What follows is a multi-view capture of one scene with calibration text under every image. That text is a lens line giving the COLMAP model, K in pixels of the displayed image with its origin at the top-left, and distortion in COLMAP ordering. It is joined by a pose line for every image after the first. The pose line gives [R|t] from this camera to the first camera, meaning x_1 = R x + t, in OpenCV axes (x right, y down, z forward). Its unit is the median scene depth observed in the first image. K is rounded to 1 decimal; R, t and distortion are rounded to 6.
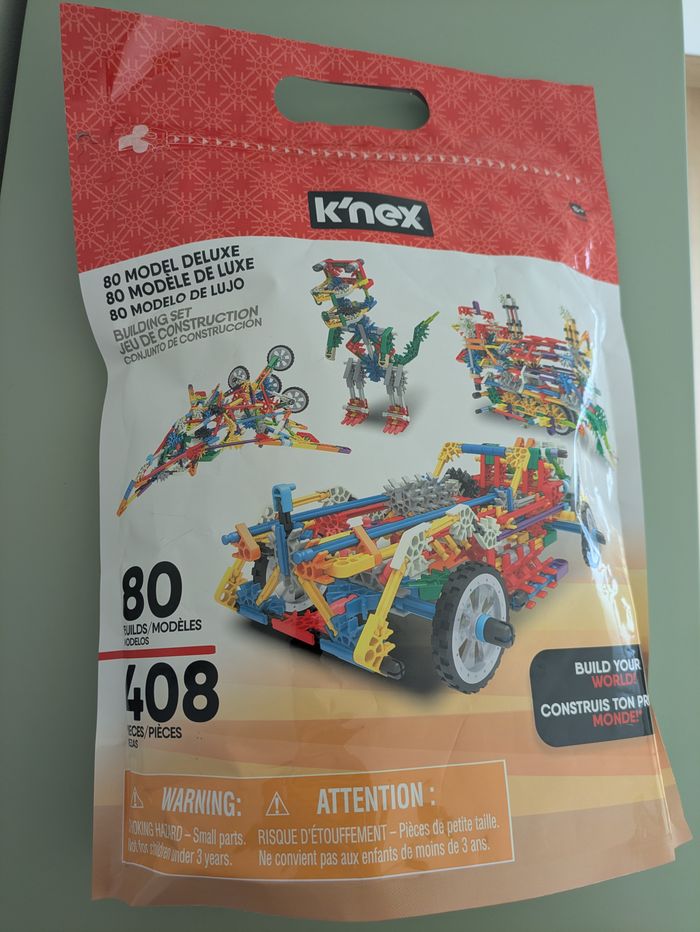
lens RADIAL K [[595.3, 0, 347.1], [0, 595.3, 529.6], [0, 0, 1]] dist [0.001702, 0.001469]
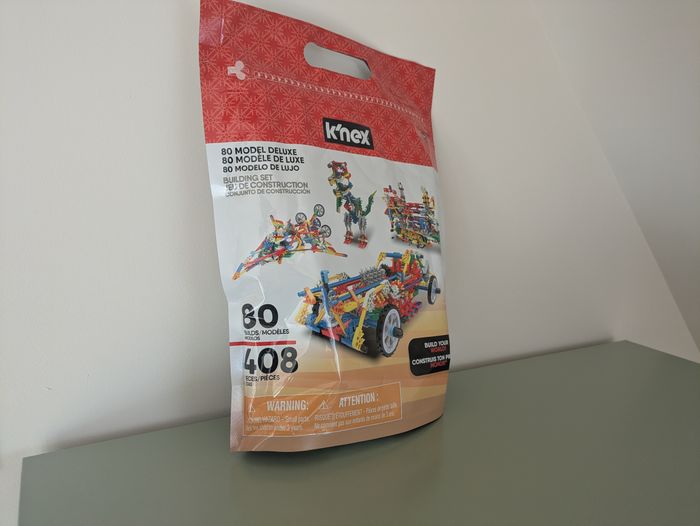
lens RADIAL K [[457.8, 0, 350.0], [0, 457.8, 263.0], [0, 0, 1]] dist [-0.006279, -0.002914]
pose [[0.915643, 0.052291, 0.398577, -0.687651], [-0.086496, 0.993907, 0.068312, -0.225341], [-0.392577, -0.097025, 0.914587, -0.629117]]
